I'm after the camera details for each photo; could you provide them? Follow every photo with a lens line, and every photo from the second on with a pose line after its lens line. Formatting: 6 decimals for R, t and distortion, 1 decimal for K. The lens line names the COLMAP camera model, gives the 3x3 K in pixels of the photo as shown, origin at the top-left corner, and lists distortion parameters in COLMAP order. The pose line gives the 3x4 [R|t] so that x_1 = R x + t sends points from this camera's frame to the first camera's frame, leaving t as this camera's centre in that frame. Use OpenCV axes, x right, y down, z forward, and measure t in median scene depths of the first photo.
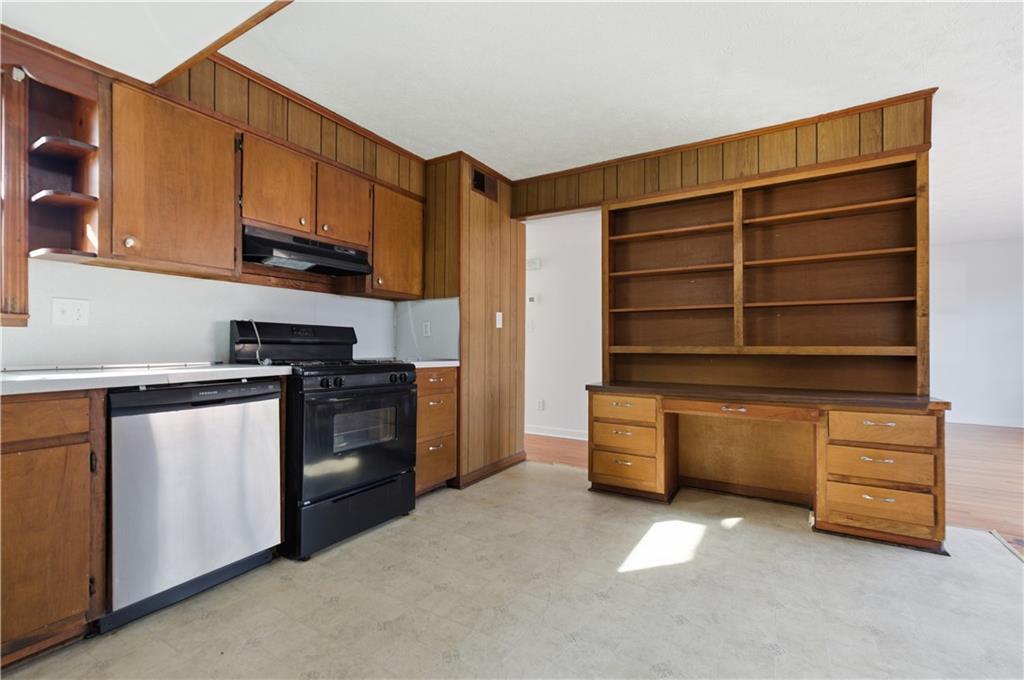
lens RADIAL K [[444.7, 0, 523.6], [0, 444.7, 341.6], [0, 0, 1]] dist [0.004954, -0.000520]
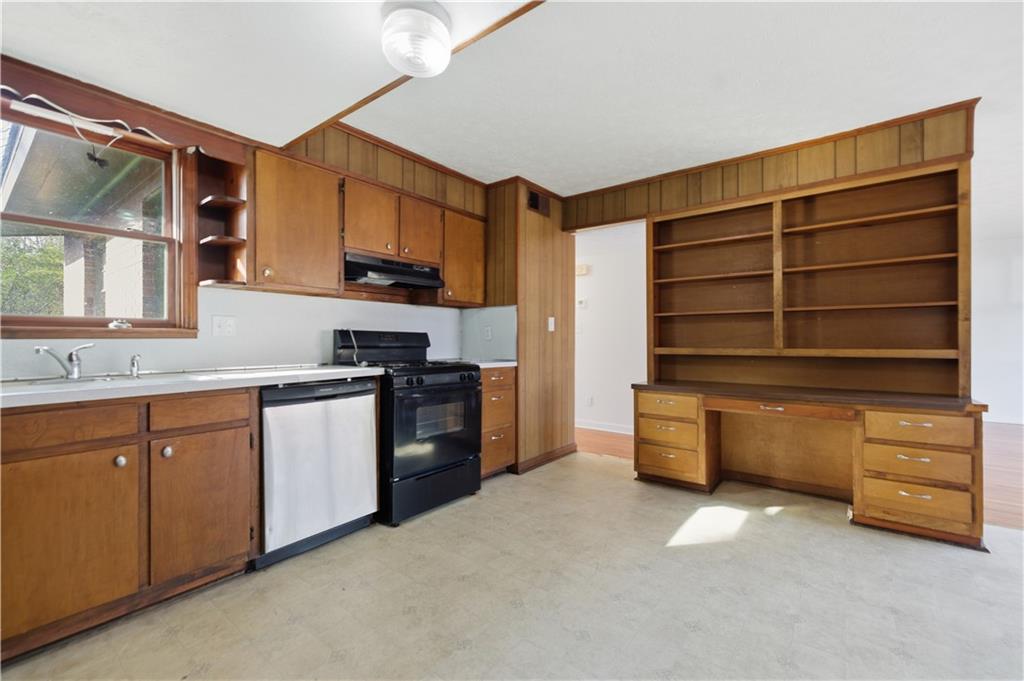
lens RADIAL K [[431.9, 0, 521.6], [0, 431.9, 339.0], [0, 0, 1]] dist [0.003366, -0.000285]
pose [[0.992617, -0.004571, -0.121205, -0.000153], [0.005048, 0.999981, 0.003629, -0.022307], [0.121186, -0.004214, 0.992621, -0.113843]]
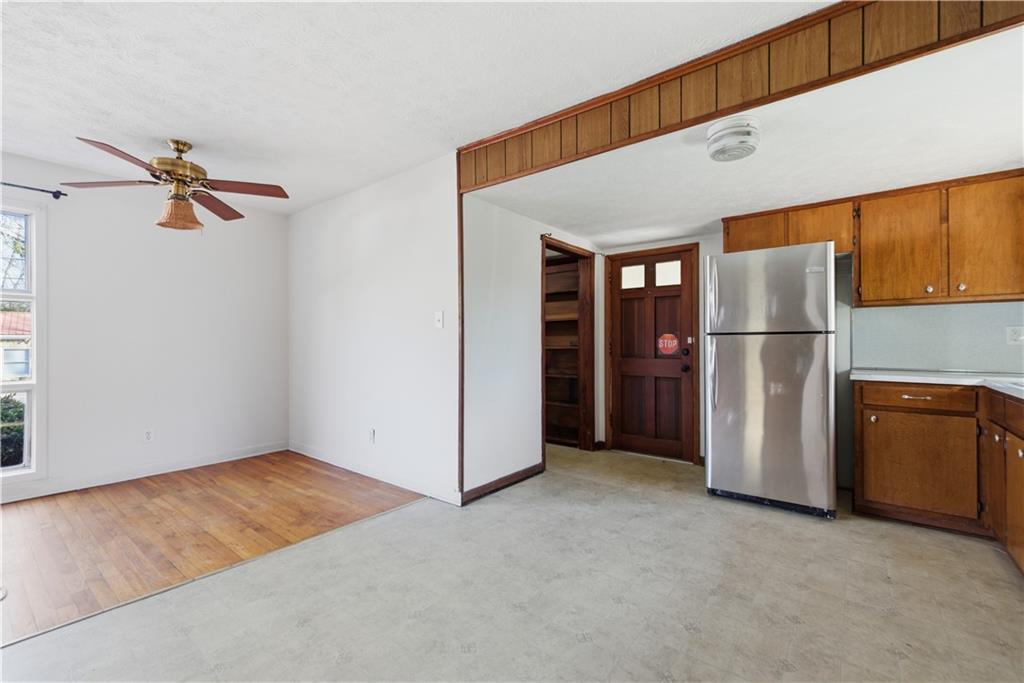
lens RADIAL K [[444.7, 0, 523.6], [0, 444.7, 343.1], [0, 0, 1]] dist [0.004954, -0.000520]
pose [[-0.992013, -0.006359, 0.125975, 0.078663], [-0.006694, 0.999975, -0.002235, -0.022685], [-0.125958, -0.003061, -0.992031, 1.306578]]
